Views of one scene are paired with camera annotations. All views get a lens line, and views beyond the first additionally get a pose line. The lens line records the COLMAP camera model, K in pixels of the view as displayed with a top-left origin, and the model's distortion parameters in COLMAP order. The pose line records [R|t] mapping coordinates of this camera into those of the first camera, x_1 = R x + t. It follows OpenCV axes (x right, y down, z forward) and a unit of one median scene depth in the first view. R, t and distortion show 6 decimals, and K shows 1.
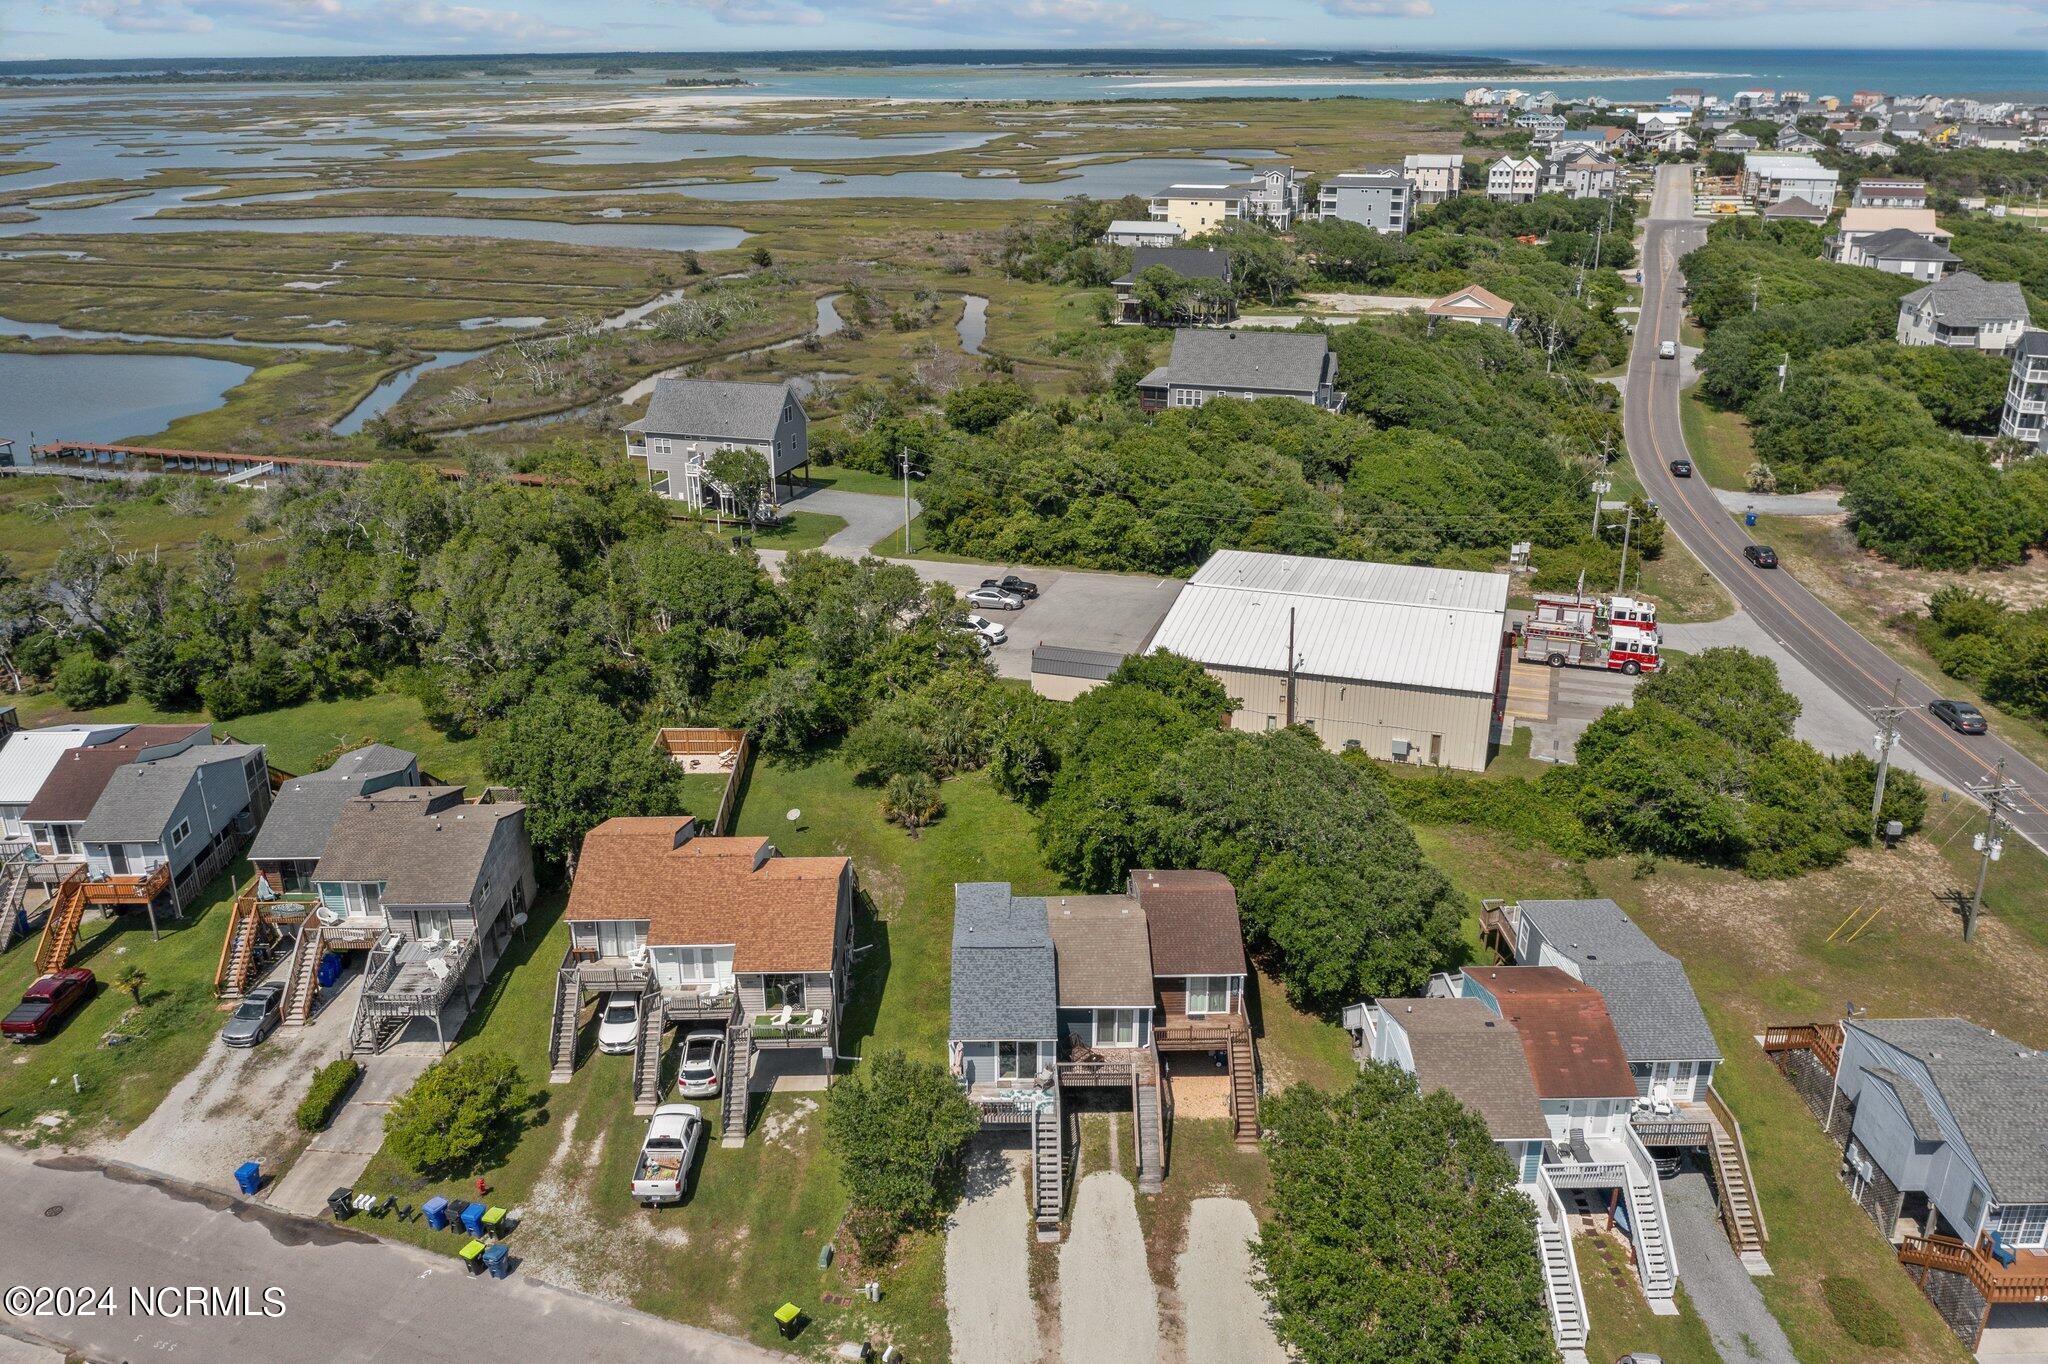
lens RADIAL K [[1615.7, 0, 1011.0], [0, 1615.7, 693.1], [0, 0, 1]] dist [-0.019522, -0.004602]
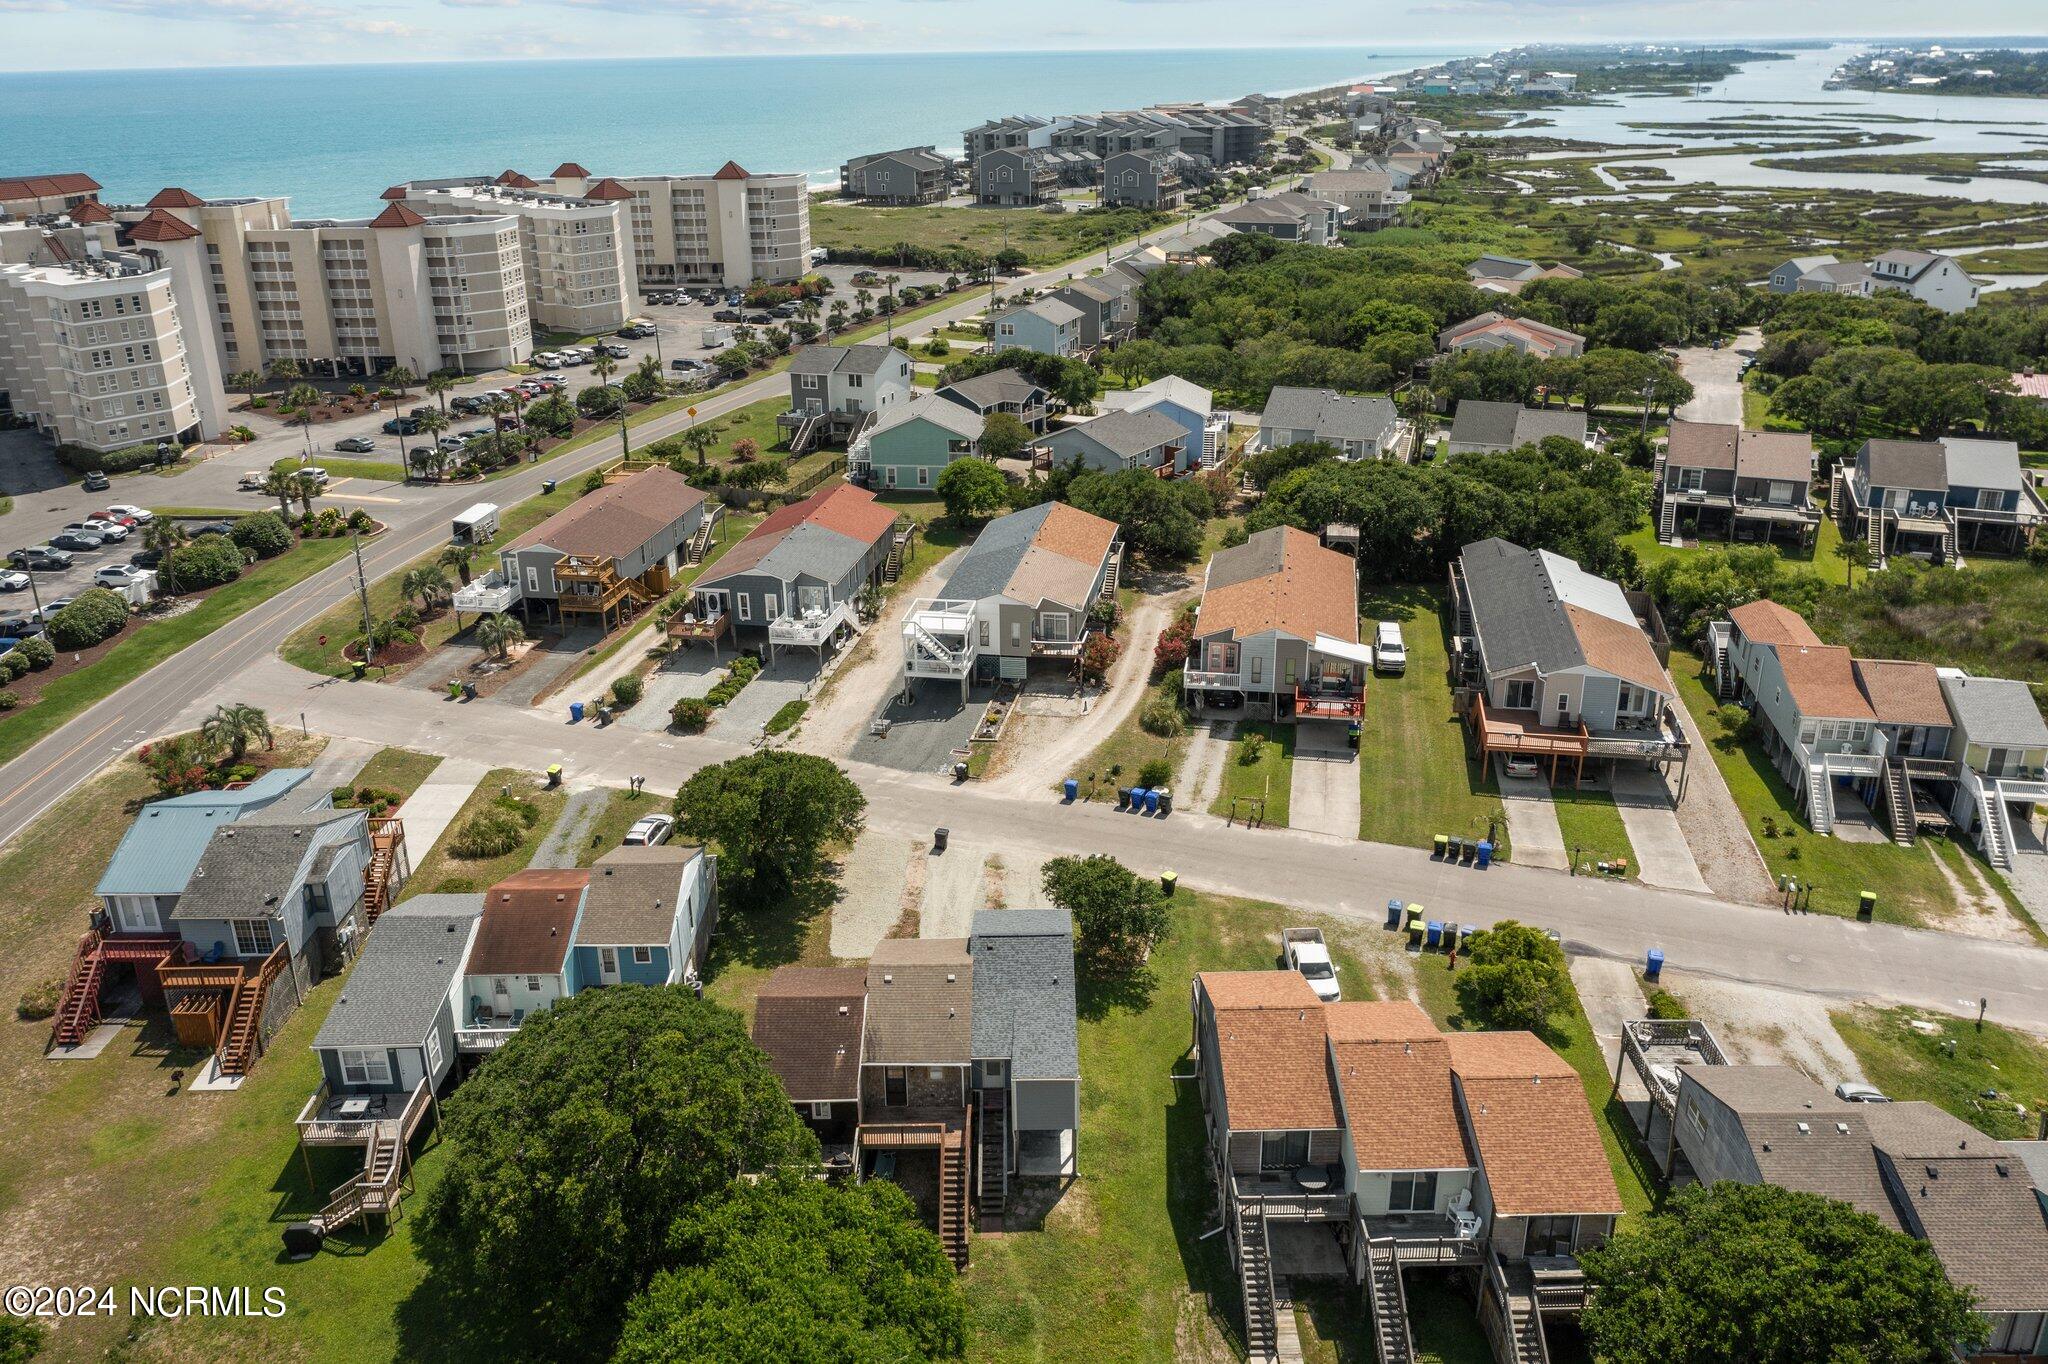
lens RADIAL K [[1608.9, 0, 1016.6], [0, 1608.9, 678.4], [0, 0, 1]] dist [-0.026166, 0.015599]
pose [[-0.999709, 0.016318, 0.017775, -0.020352], [0.024070, 0.725977, 0.687297, -0.587021], [-0.001689, 0.687525, -0.726159, 1.477623]]
